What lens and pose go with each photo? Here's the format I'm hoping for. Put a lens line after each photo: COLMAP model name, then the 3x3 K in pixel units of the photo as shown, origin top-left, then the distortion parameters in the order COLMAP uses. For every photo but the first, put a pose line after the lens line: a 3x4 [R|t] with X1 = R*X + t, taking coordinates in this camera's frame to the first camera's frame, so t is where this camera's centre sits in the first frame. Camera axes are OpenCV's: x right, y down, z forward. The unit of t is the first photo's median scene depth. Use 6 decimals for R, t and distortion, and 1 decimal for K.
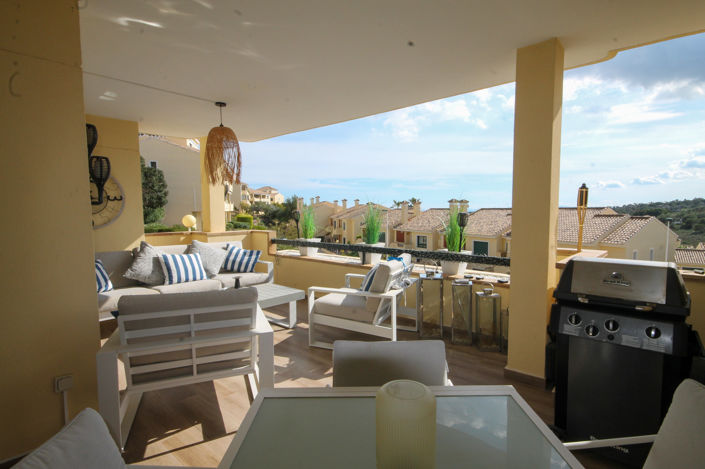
lens RADIAL K [[362.2, 0, 360.9], [0, 362.2, 236.7], [0, 0, 1]] dist [0.003186, -0.000002]
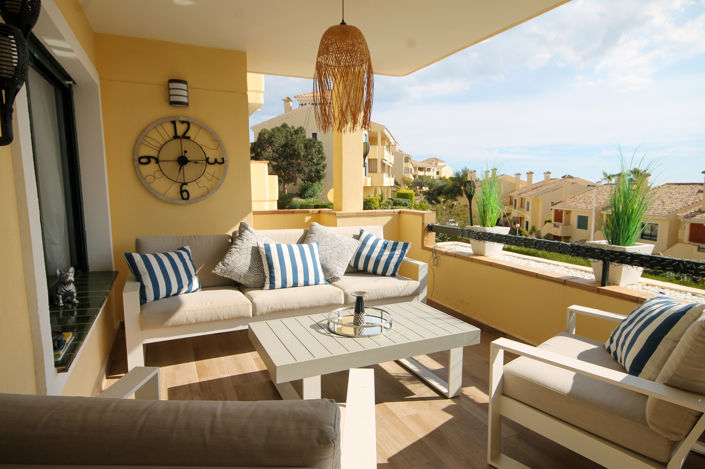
lens RADIAL K [[423.1, 0, 356.8], [0, 423.1, 237.0], [0, 0, 1]] dist [0.001619, 0.000854]
pose [[0.909977, 0.053152, -0.411239, -0.055607], [-0.033550, 0.997937, 0.054745, -0.008889], [0.413300, -0.036020, 0.909882, 0.284624]]
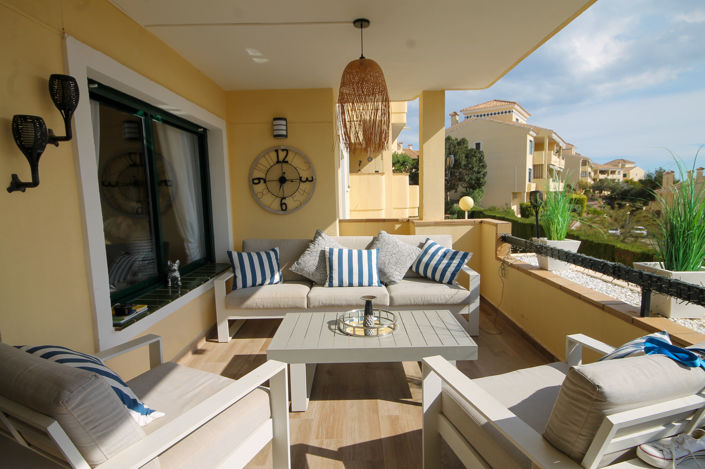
lens RADIAL K [[379.4, 0, 354.9], [0, 379.4, 236.7], [0, 0, 1]] dist [0.001432, 0.000196]
pose [[0.654527, 0.074907, -0.752319, 0.094100], [-0.039059, 0.997101, 0.065298, -0.025794], [0.755029, -0.013354, 0.655555, 0.391909]]
